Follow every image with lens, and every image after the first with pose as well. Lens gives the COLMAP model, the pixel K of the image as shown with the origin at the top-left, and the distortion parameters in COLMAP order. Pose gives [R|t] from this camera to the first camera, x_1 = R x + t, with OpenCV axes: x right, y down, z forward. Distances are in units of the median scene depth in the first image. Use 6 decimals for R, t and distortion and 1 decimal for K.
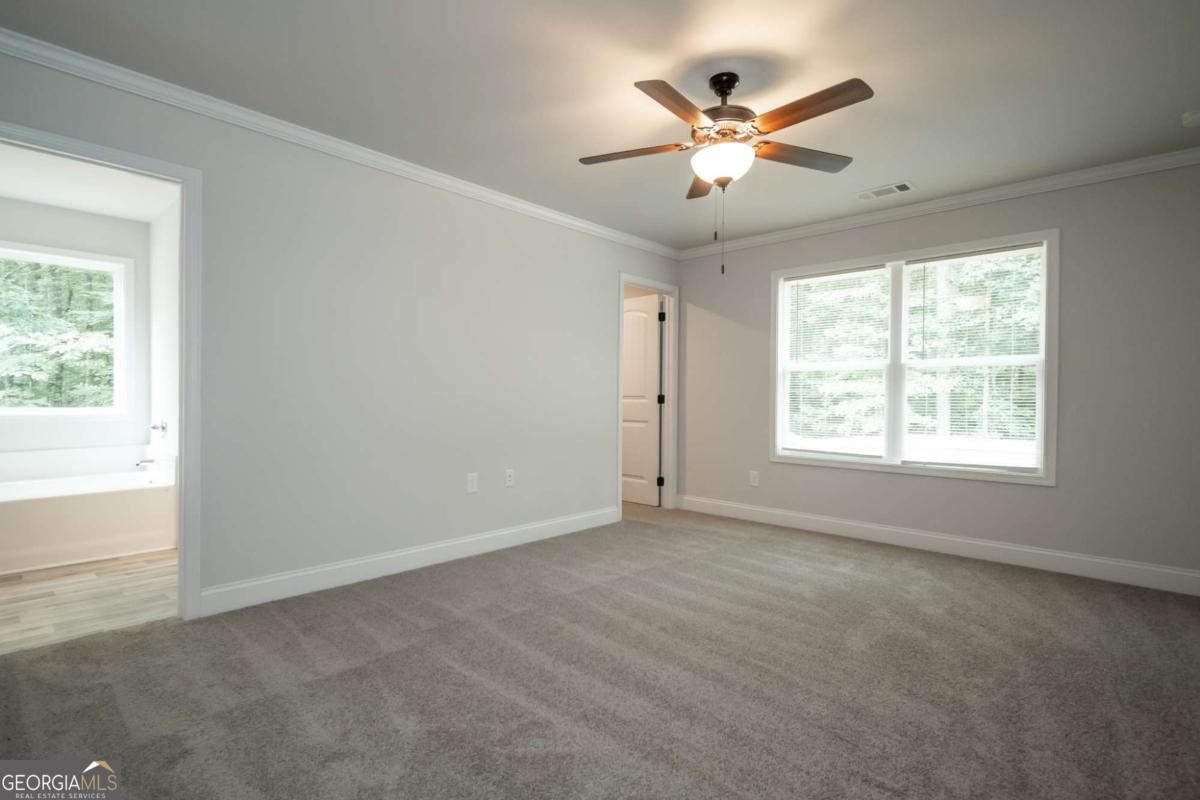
lens RADIAL K [[571.2, 0, 609.8], [0, 571.2, 402.1], [0, 0, 1]] dist [0.001498, -0.000310]
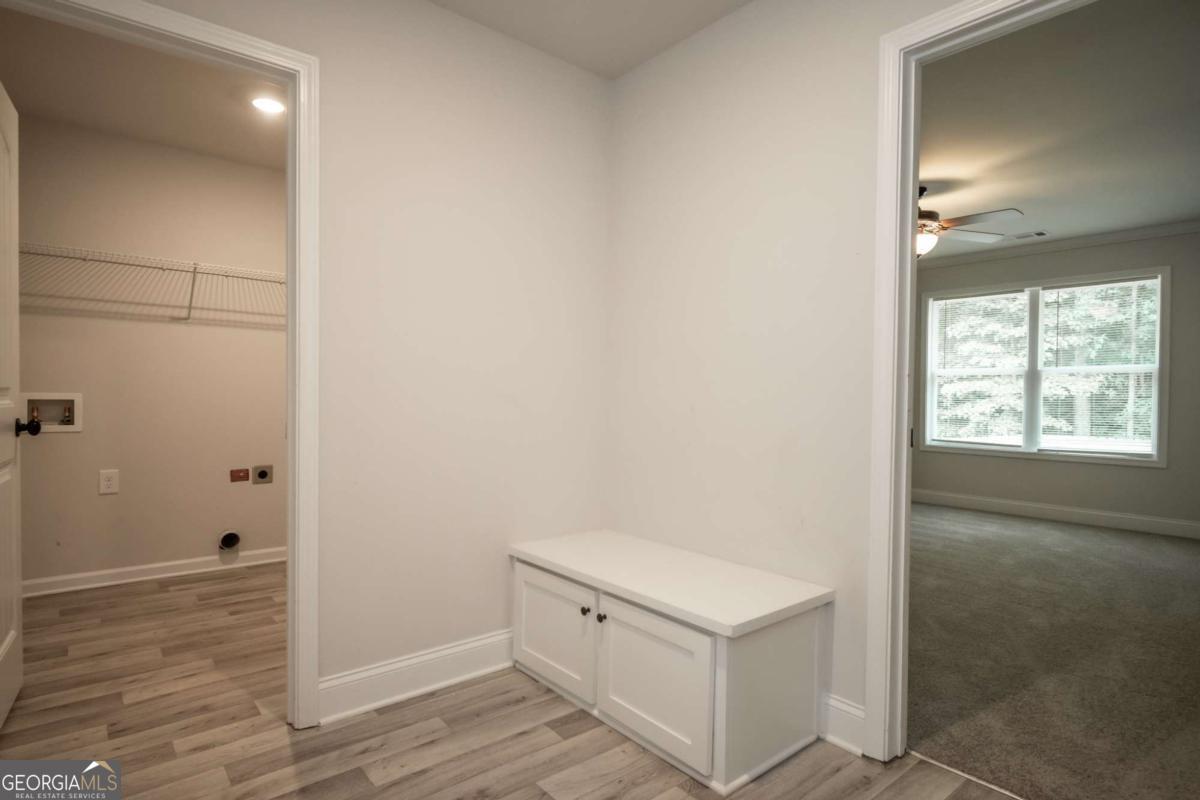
lens RADIAL K [[649.4, 0, 599.9], [0, 649.4, 405.2], [0, 0, 1]] dist [-0.001193, -0.002228]
pose [[0.993173, 0.004060, -0.116582, -0.266678], [-0.003436, 0.999979, 0.005555, 0.002979], [0.116602, -0.005116, 0.993166, -0.504151]]
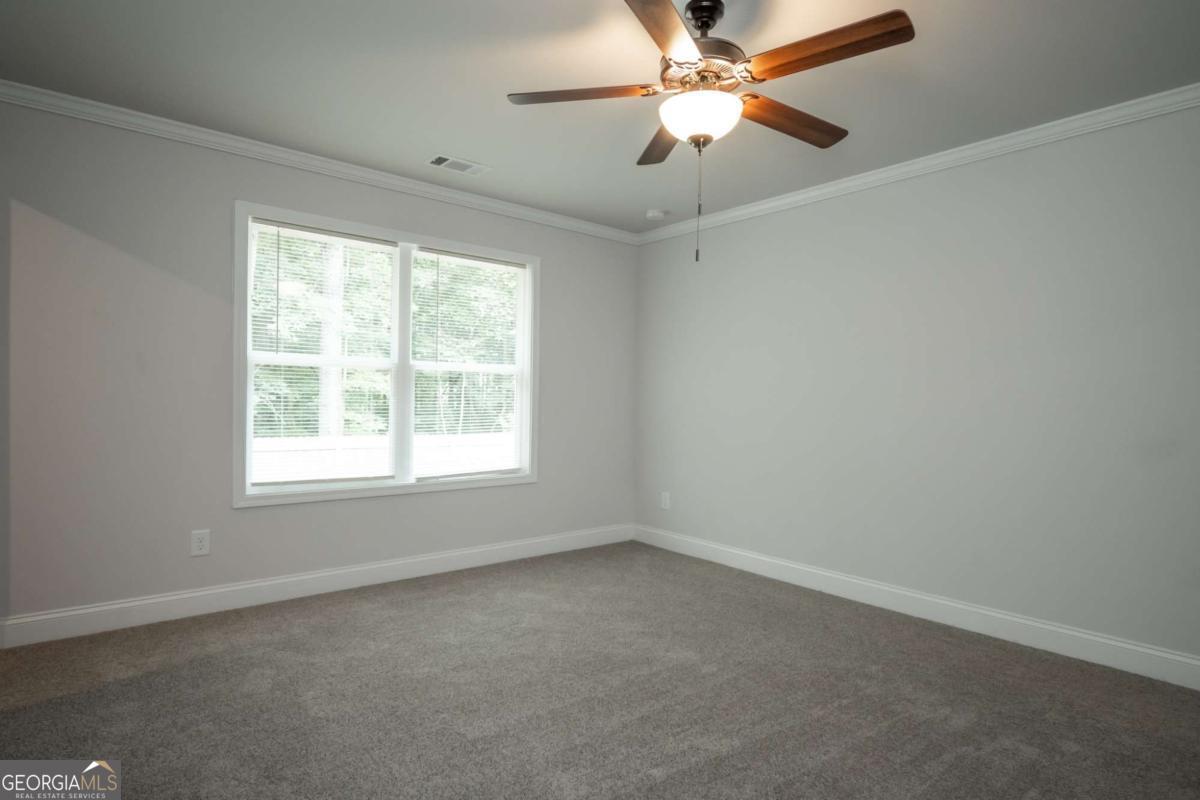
lens RADIAL K [[649.4, 0, 599.9], [0, 649.4, 405.2], [0, 0, 1]] dist [-0.001193, -0.002228]
pose [[0.123765, -0.007657, 0.992282, -0.423935], [-0.000721, 0.999969, 0.007806, -0.015062], [-0.992311, -0.001682, 0.123756, 0.613550]]
